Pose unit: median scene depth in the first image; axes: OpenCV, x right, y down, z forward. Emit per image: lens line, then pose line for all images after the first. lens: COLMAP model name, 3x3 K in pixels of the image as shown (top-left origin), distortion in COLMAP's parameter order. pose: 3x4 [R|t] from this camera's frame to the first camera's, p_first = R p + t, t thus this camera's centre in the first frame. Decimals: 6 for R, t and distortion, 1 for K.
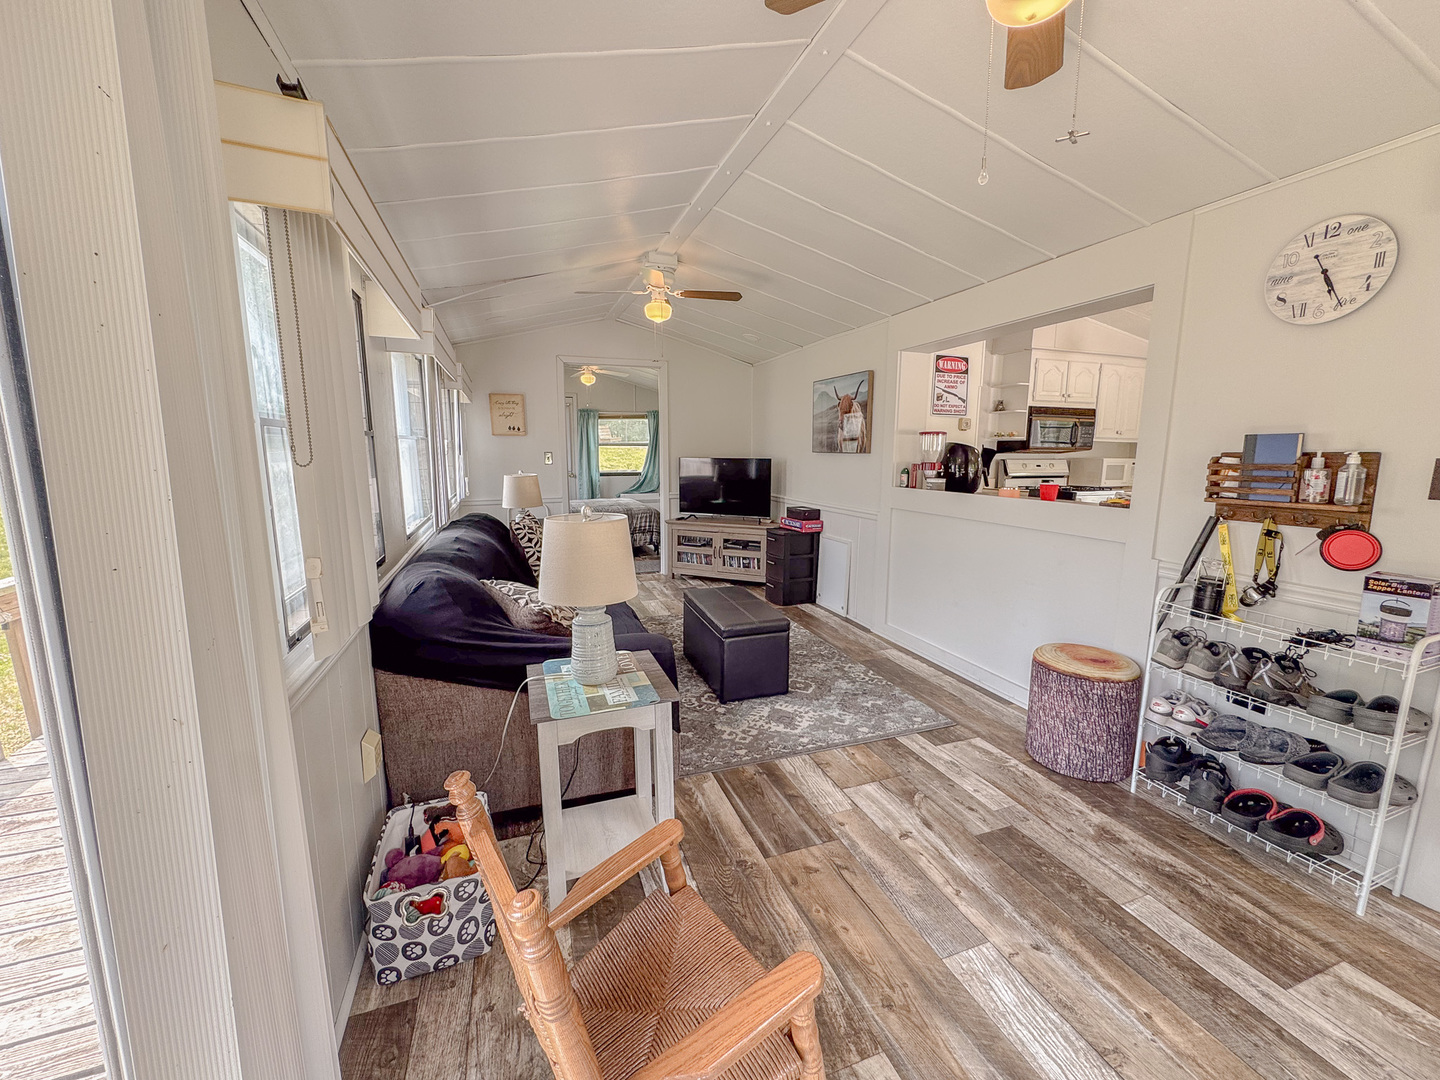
lens RADIAL K [[580.9, 0, 720.0], [0, 580.9, 540.0], [0, 0, 1]] dist [0.003692, 0.000025]
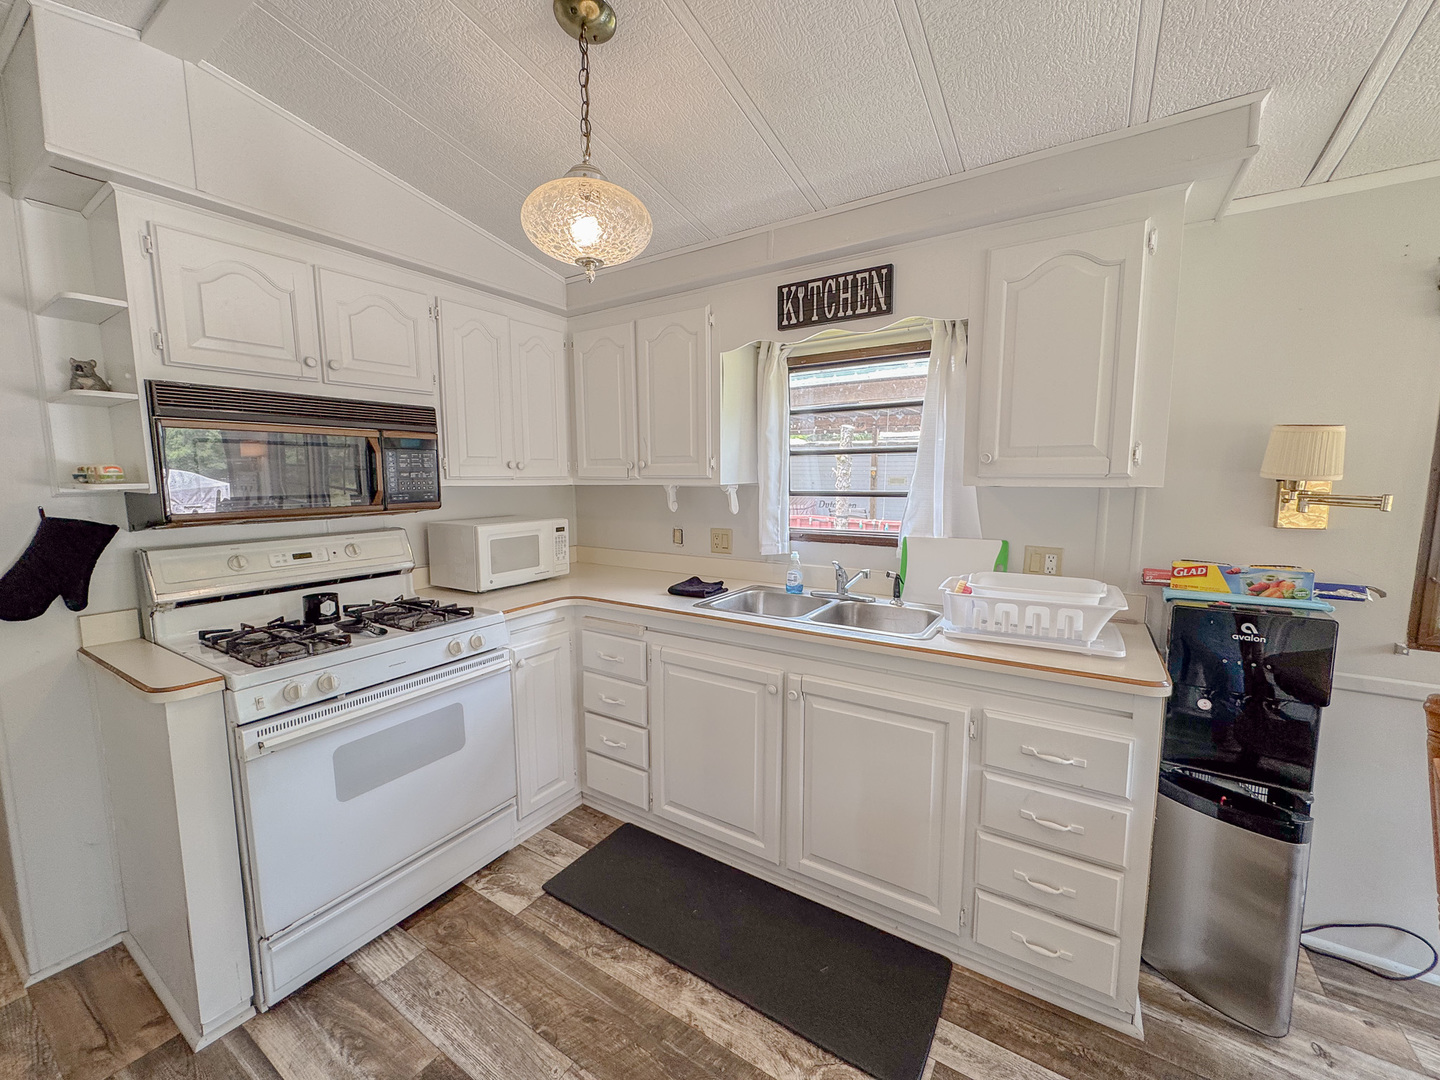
lens RADIAL K [[580.9, 0, 720.0], [0, 580.9, 540.0], [0, 0, 1]] dist [0.003692, 0.000025]
pose [[0.796938, -0.077652, 0.599049, 0.582954], [0.095316, 0.995445, 0.002233, -0.122292], [-0.596493, 0.055320, 0.800709, 0.592974]]
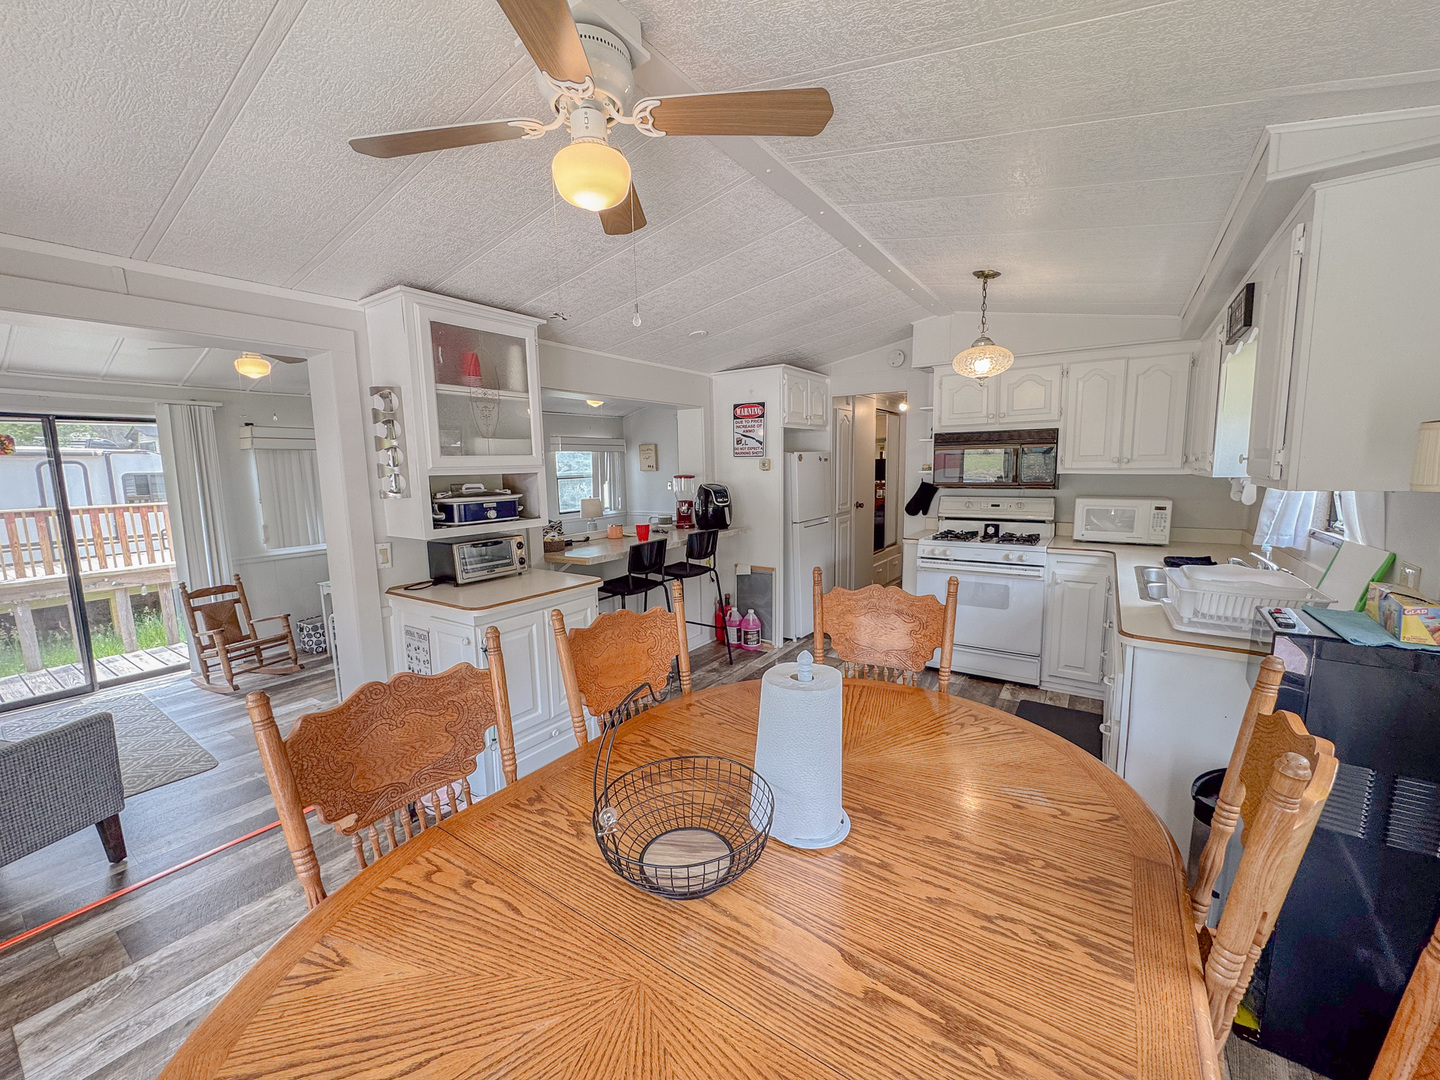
lens RADIAL K [[580.9, 0, 720.0], [0, 580.9, 540.0], [0, 0, 1]] dist [0.003692, 0.000025]
pose [[0.582749, 0.090570, -0.807590, 1.043933], [-0.101208, 0.994122, 0.038459, -0.080491], [0.806325, 0.059323, 0.588490, 0.272950]]
